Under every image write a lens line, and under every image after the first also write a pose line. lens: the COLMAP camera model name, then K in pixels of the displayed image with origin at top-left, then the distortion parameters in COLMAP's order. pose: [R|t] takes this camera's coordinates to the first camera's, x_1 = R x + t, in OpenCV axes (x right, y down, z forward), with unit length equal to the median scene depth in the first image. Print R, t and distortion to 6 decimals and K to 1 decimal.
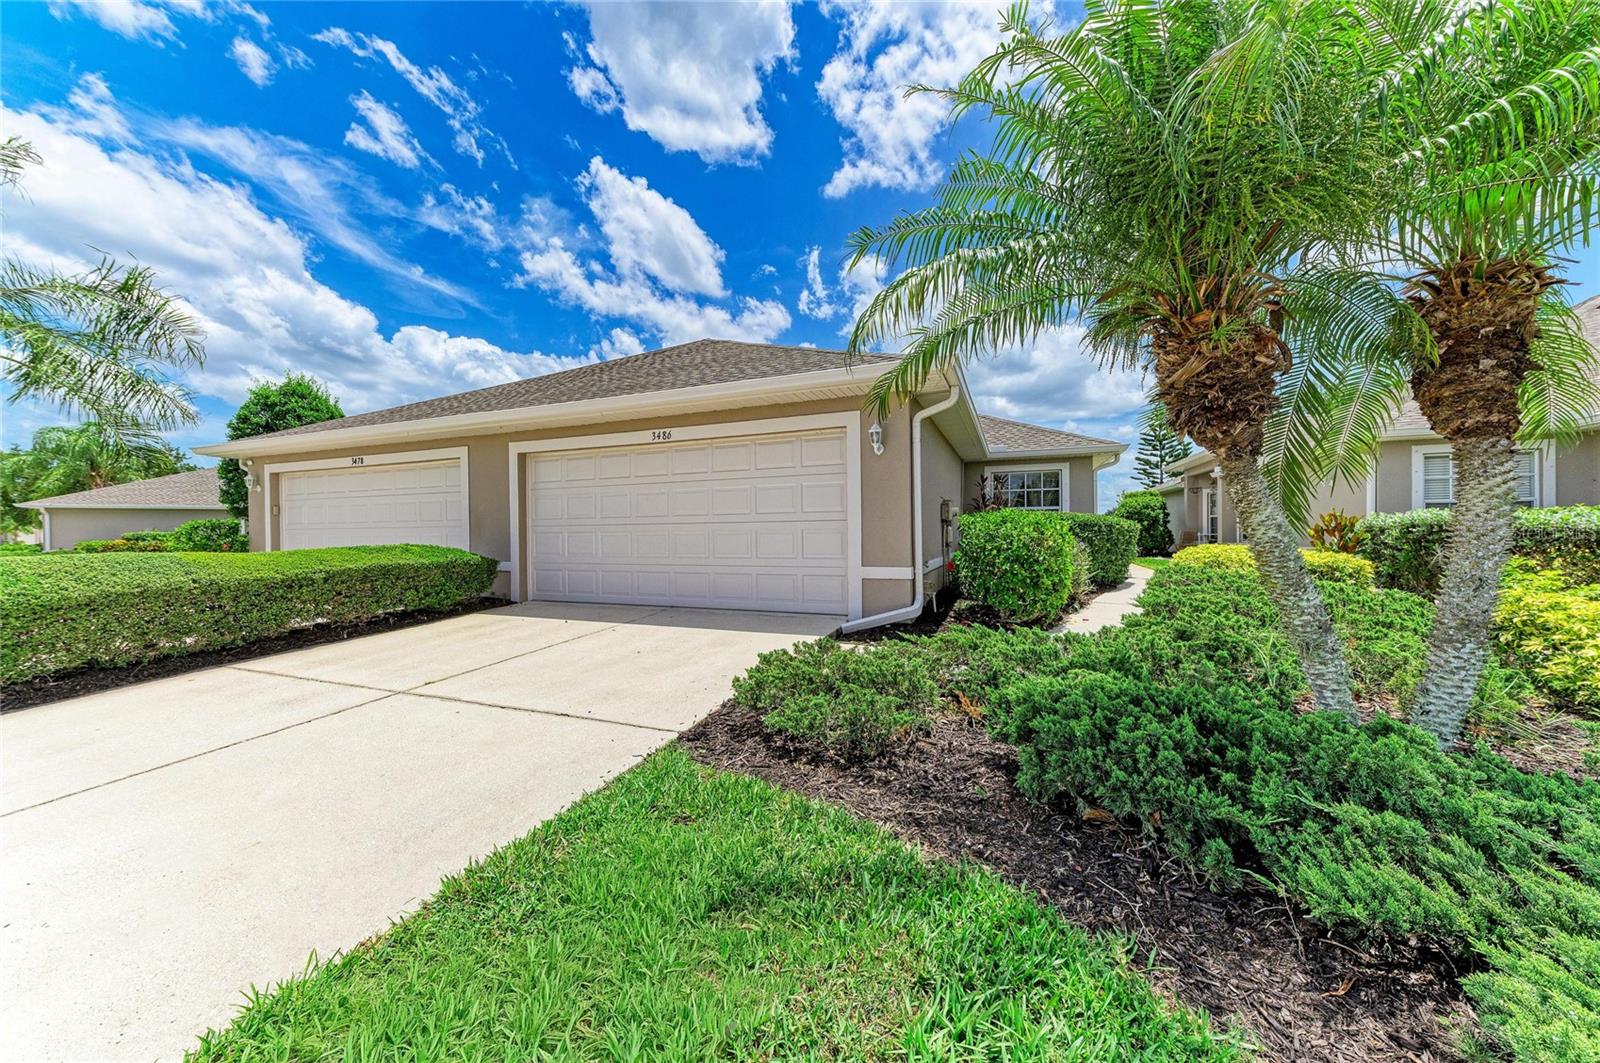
lens RADIAL K [[546.8, 0, 795.1], [0, 546.8, 537.2], [0, 0, 1]] dist [0.011955, -0.000014]
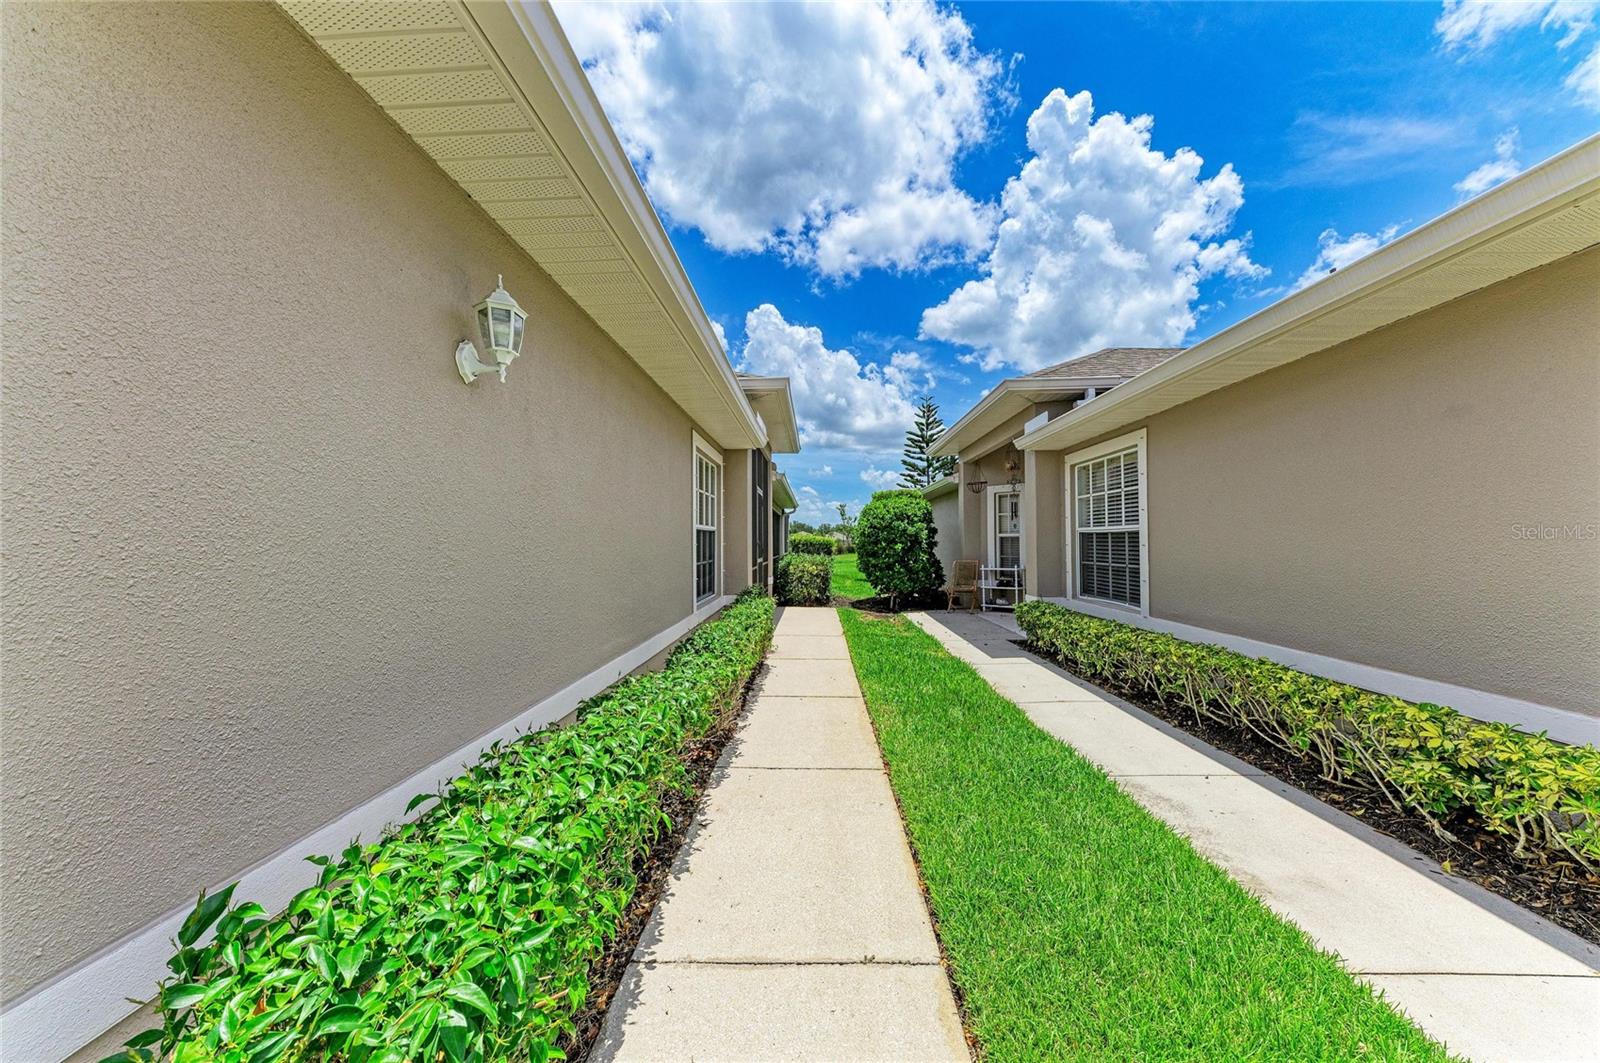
lens RADIAL K [[546.8, 0, 797.9], [0, 546.8, 533.7], [0, 0, 1]] dist [0.011955, -0.000014]
pose [[0.940131, 0.007376, 0.340734, 0.191340], [0.002034, 0.999626, -0.027253, -0.012646], [-0.340808, 0.026315, 0.939764, 0.280747]]
